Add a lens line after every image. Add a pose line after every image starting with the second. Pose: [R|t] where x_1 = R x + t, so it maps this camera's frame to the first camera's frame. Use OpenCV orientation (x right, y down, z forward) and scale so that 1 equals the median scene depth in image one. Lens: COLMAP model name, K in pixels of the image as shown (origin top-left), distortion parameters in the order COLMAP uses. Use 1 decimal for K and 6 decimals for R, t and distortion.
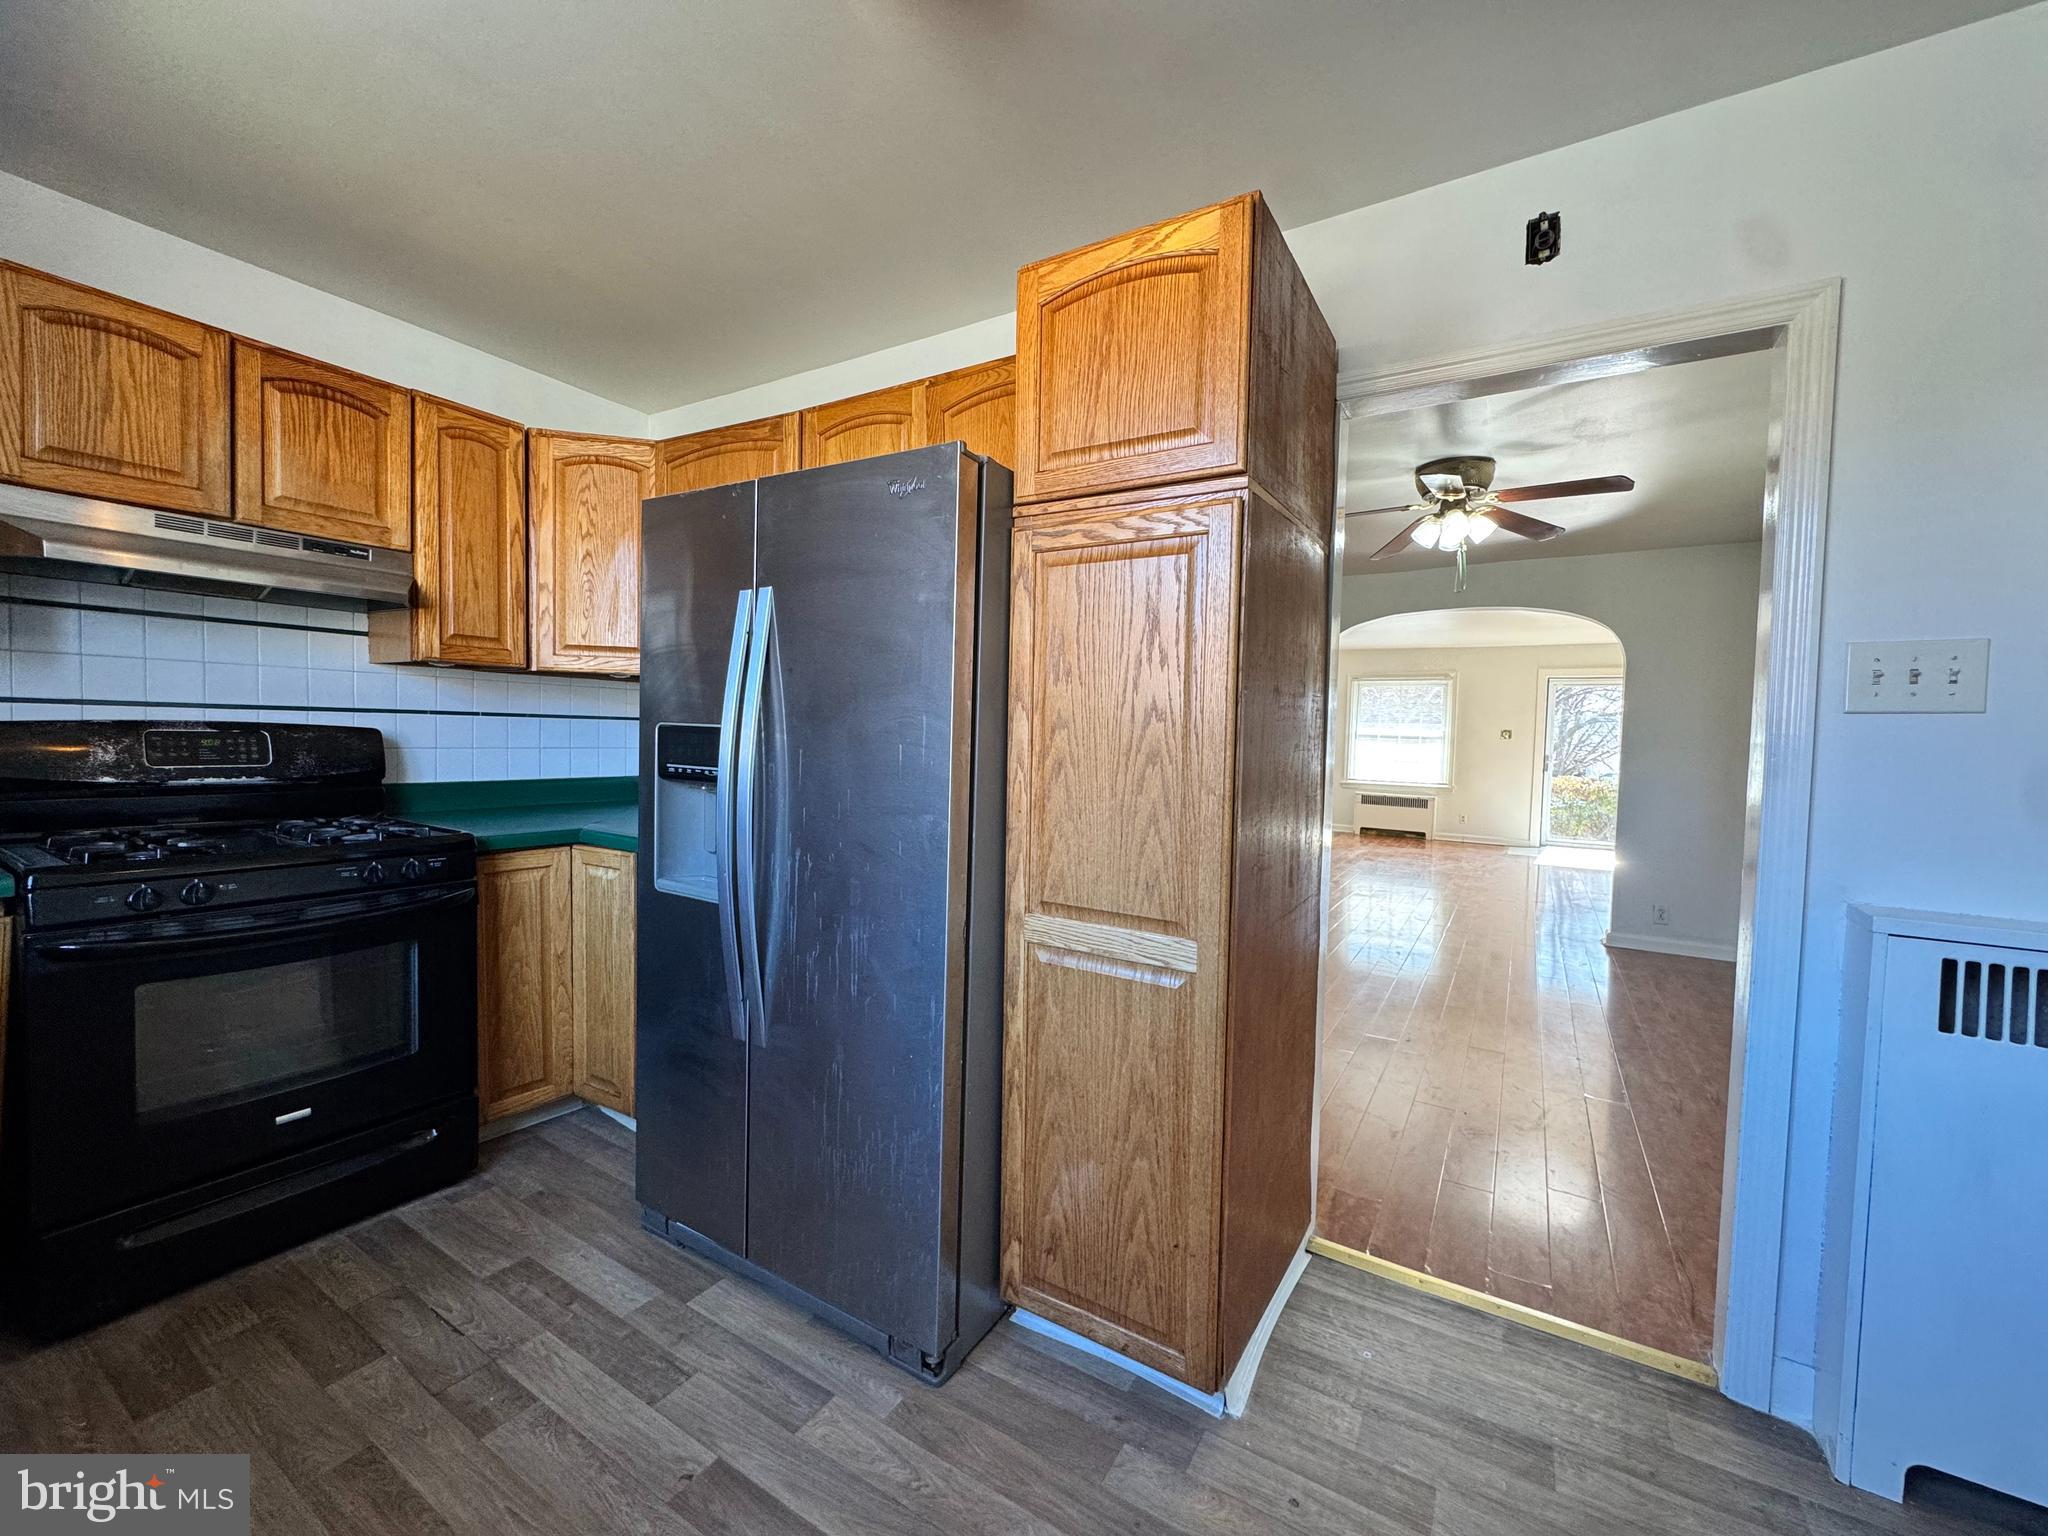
lens RADIAL K [[812.8, 0, 1023.2], [0, 812.8, 764.5], [0, 0, 1]] dist [-0.003080, -0.000294]
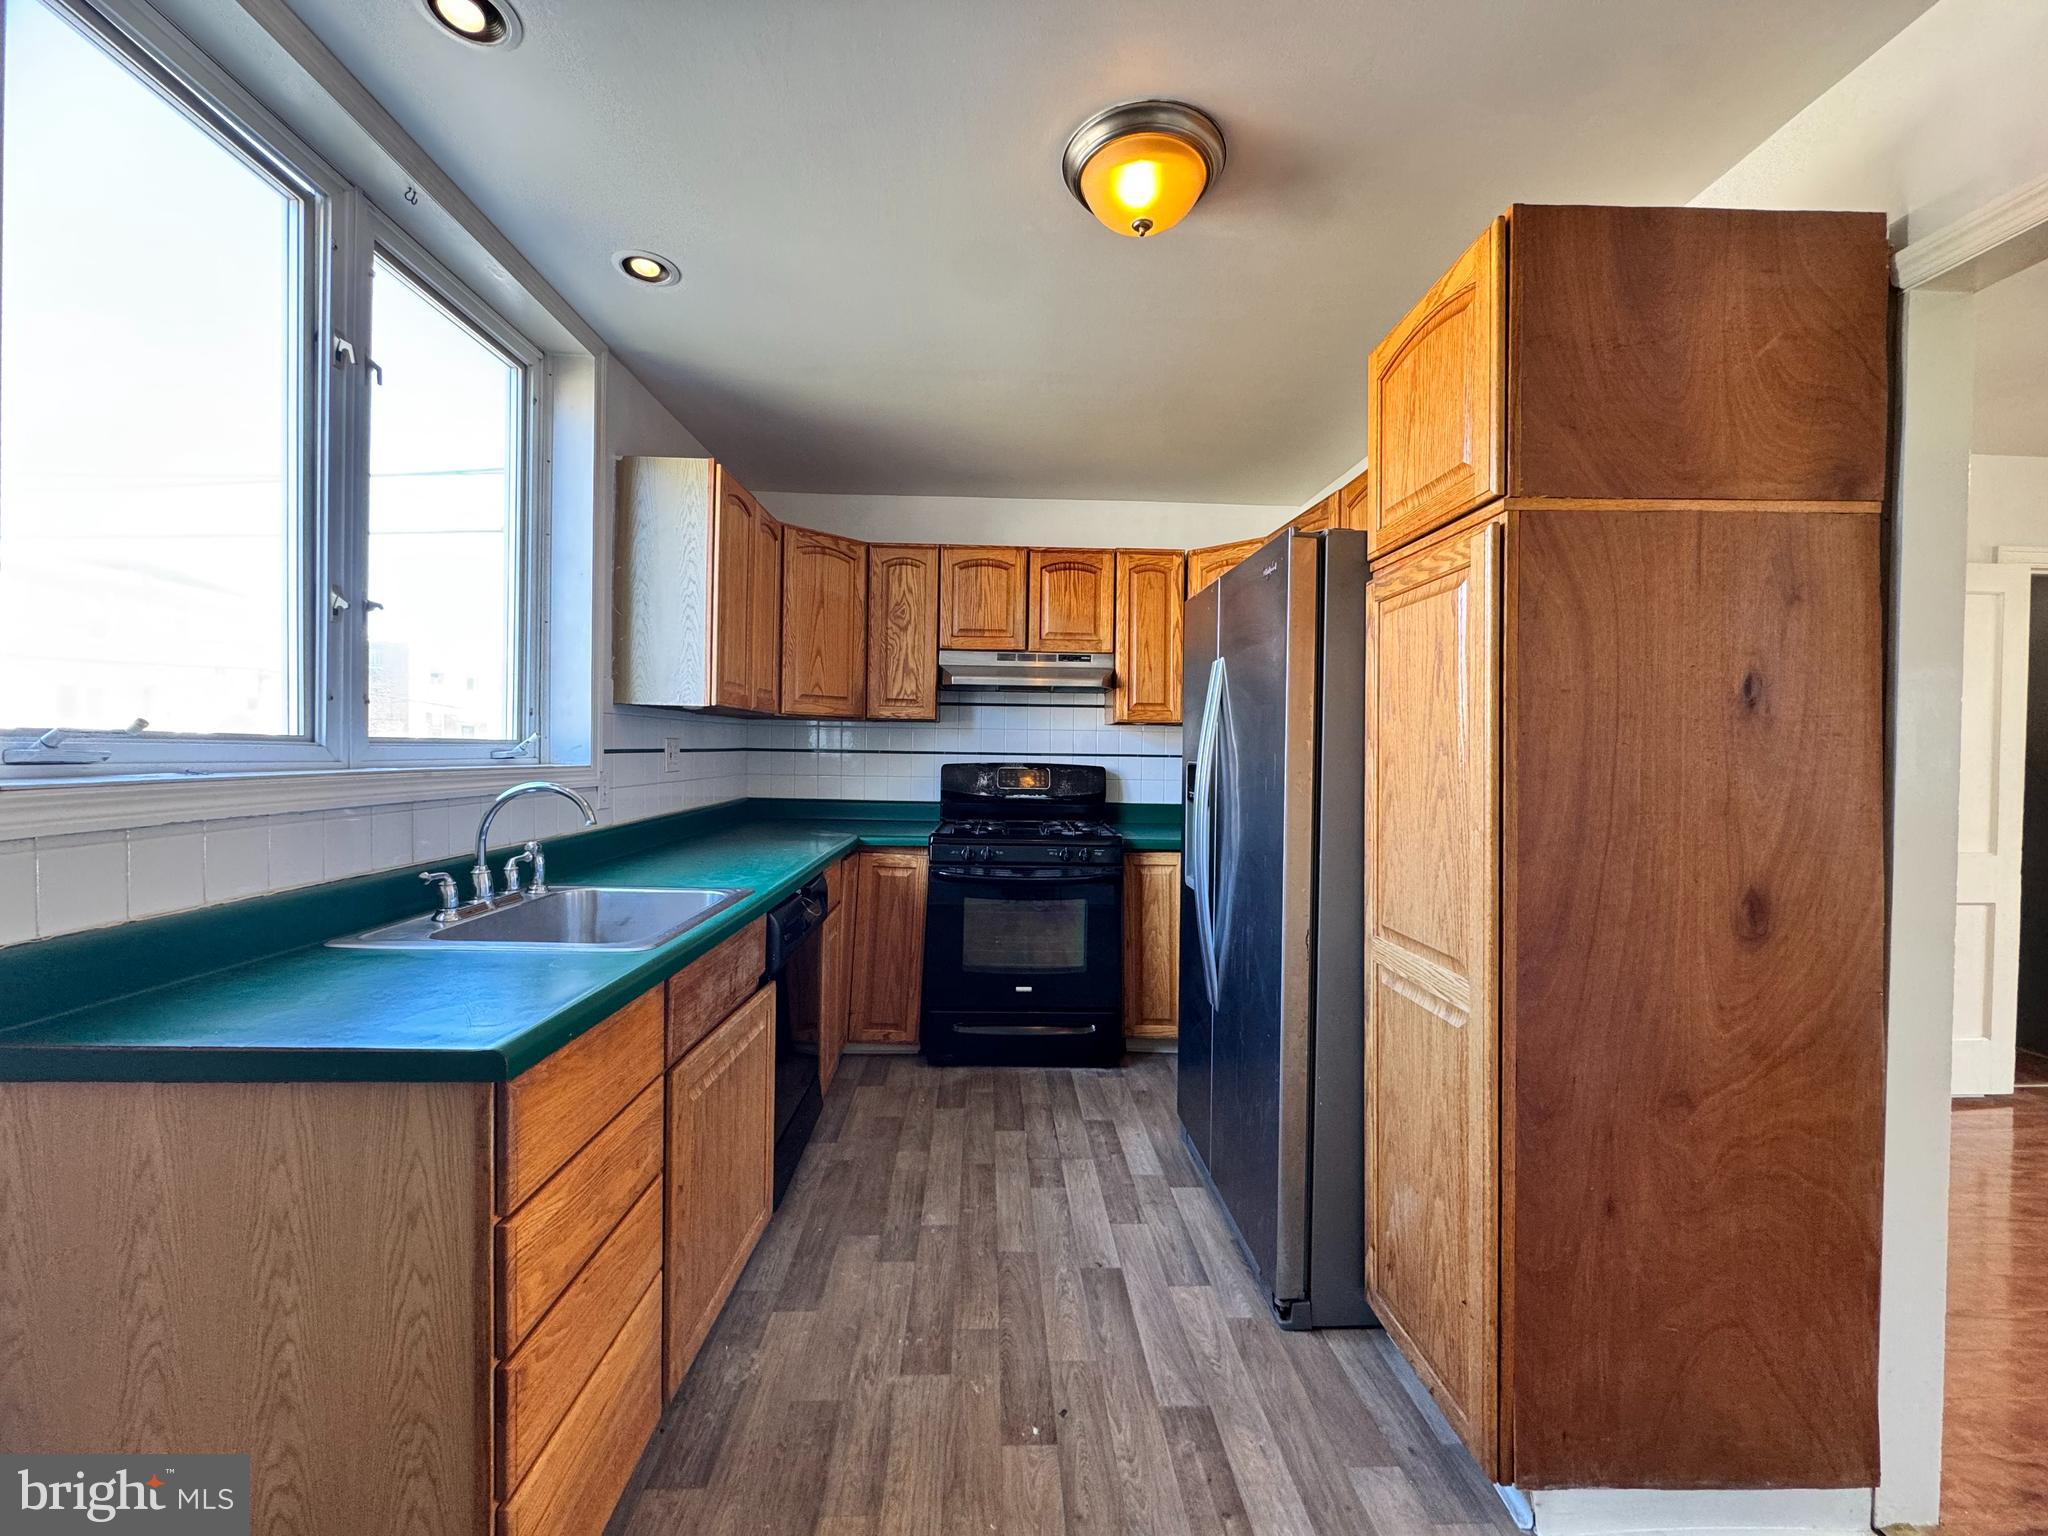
lens RADIAL K [[812.8, 0, 1023.2], [0, 812.8, 764.5], [0, 0, 1]] dist [-0.003080, -0.000294]
pose [[0.556522, -0.006923, -0.830804, 0.544535], [-0.032122, 0.999038, -0.029842, 0.003701], [0.830212, 0.043294, 0.555765, 0.006748]]
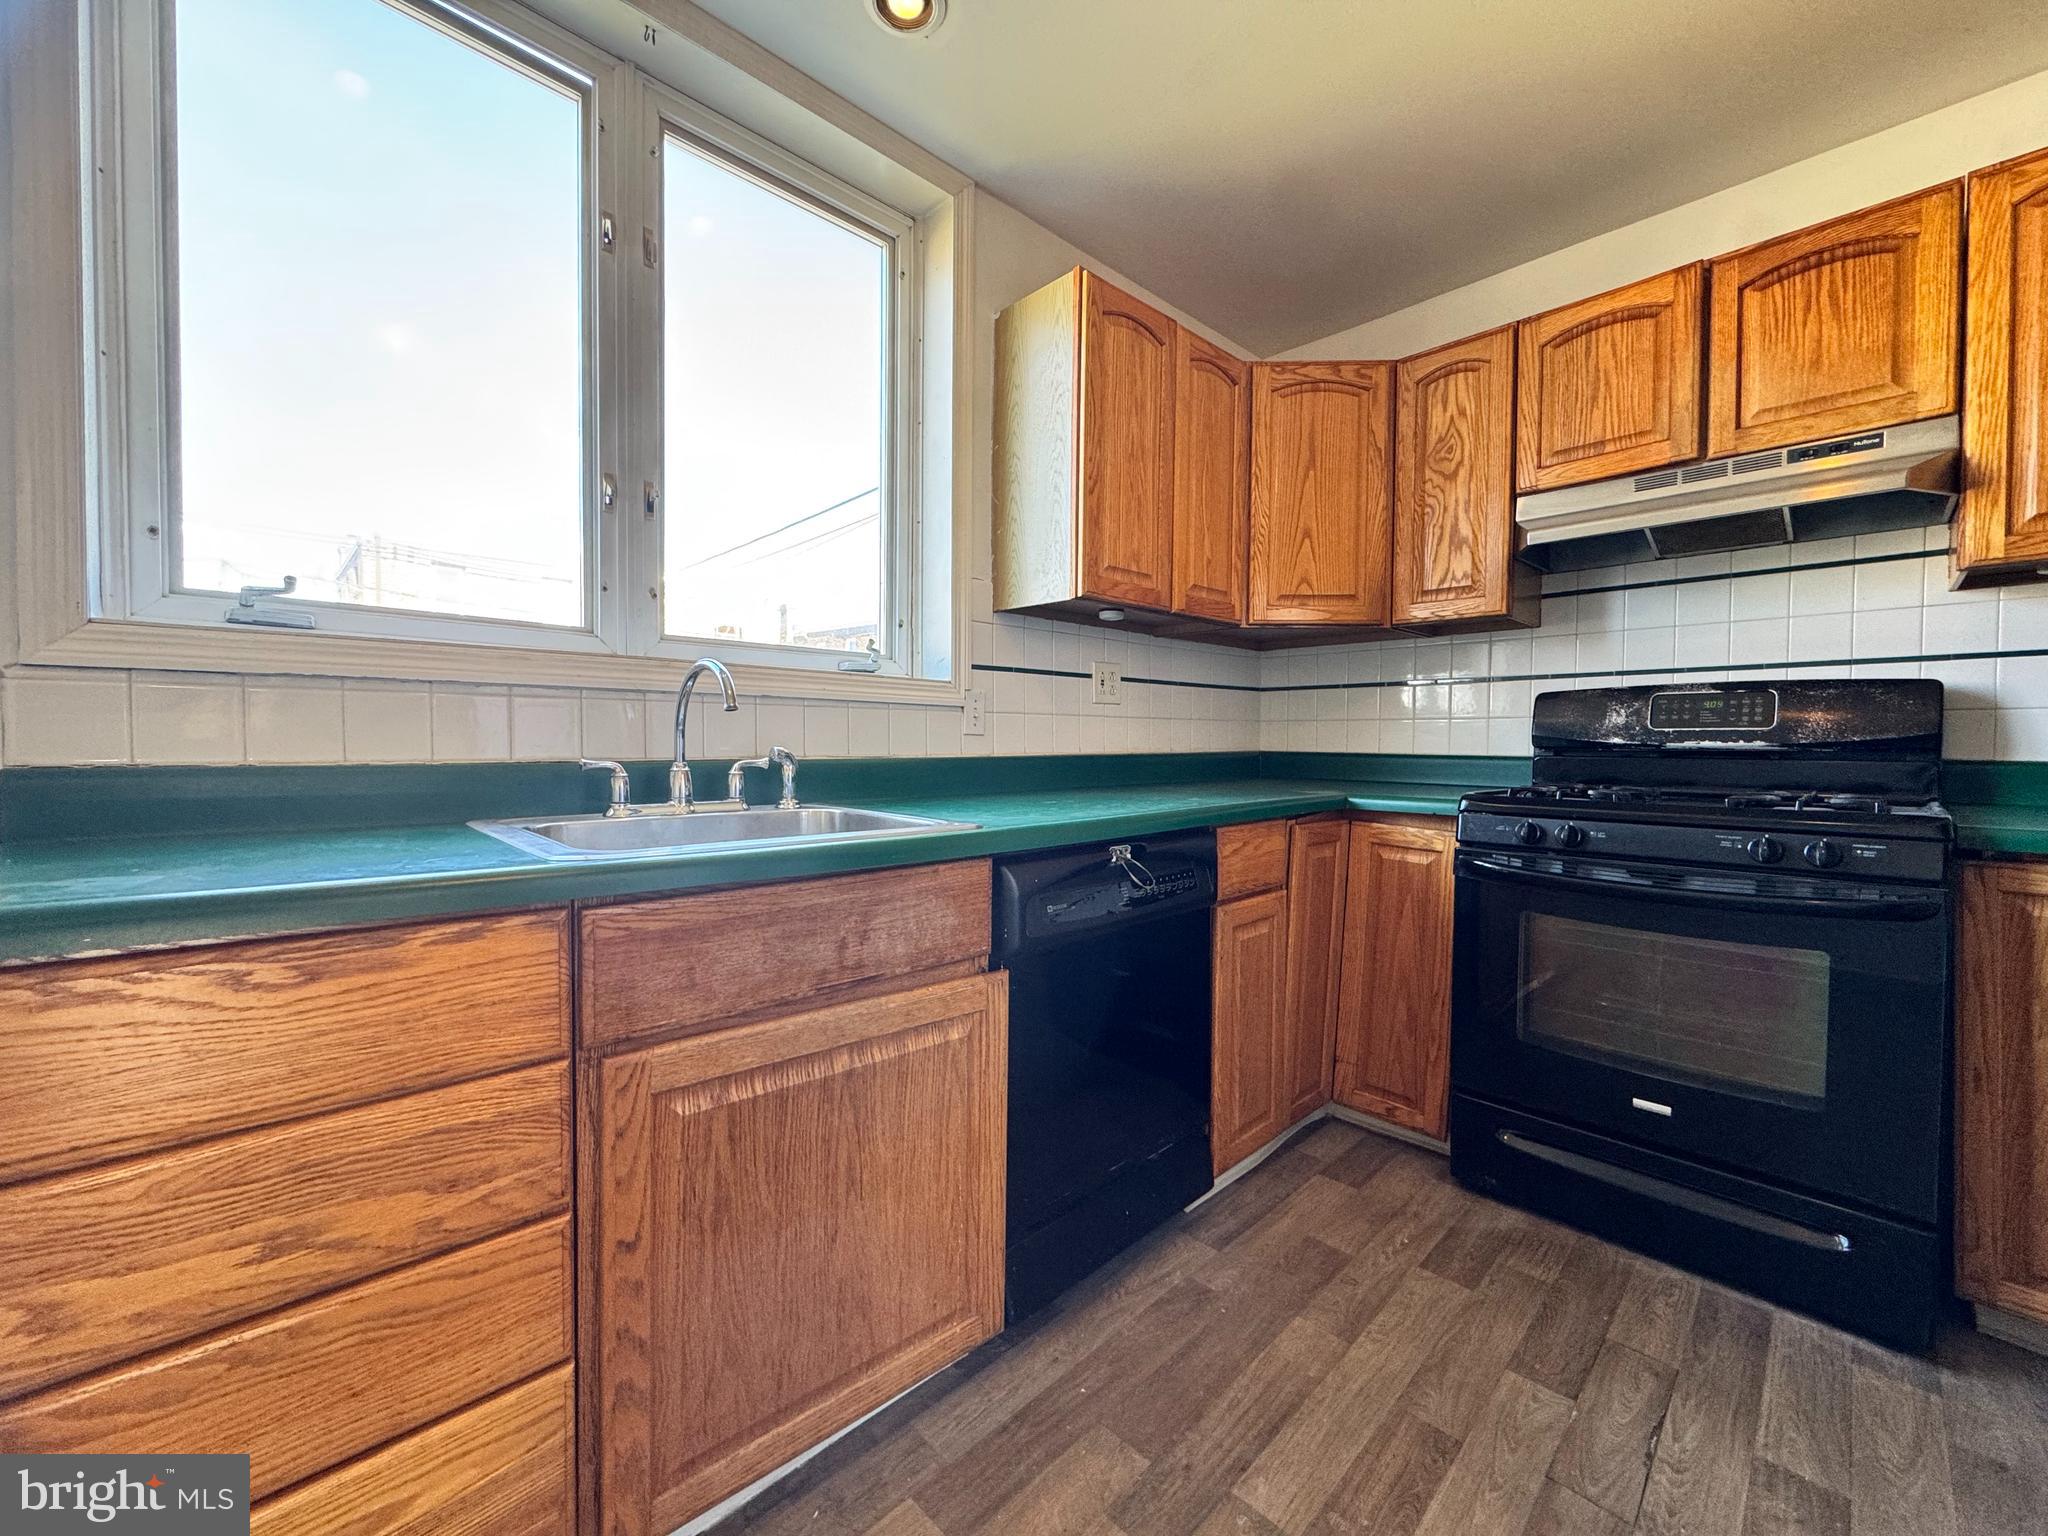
lens RADIAL K [[812.8, 0, 1023.2], [0, 812.8, 764.5], [0, 0, 1]] dist [-0.003080, -0.000294]
pose [[-0.251303, -0.006059, -0.967890, 0.128625], [-0.051494, 0.998648, 0.007119, 0.088647], [0.966538, 0.051630, -0.251275, 0.531025]]
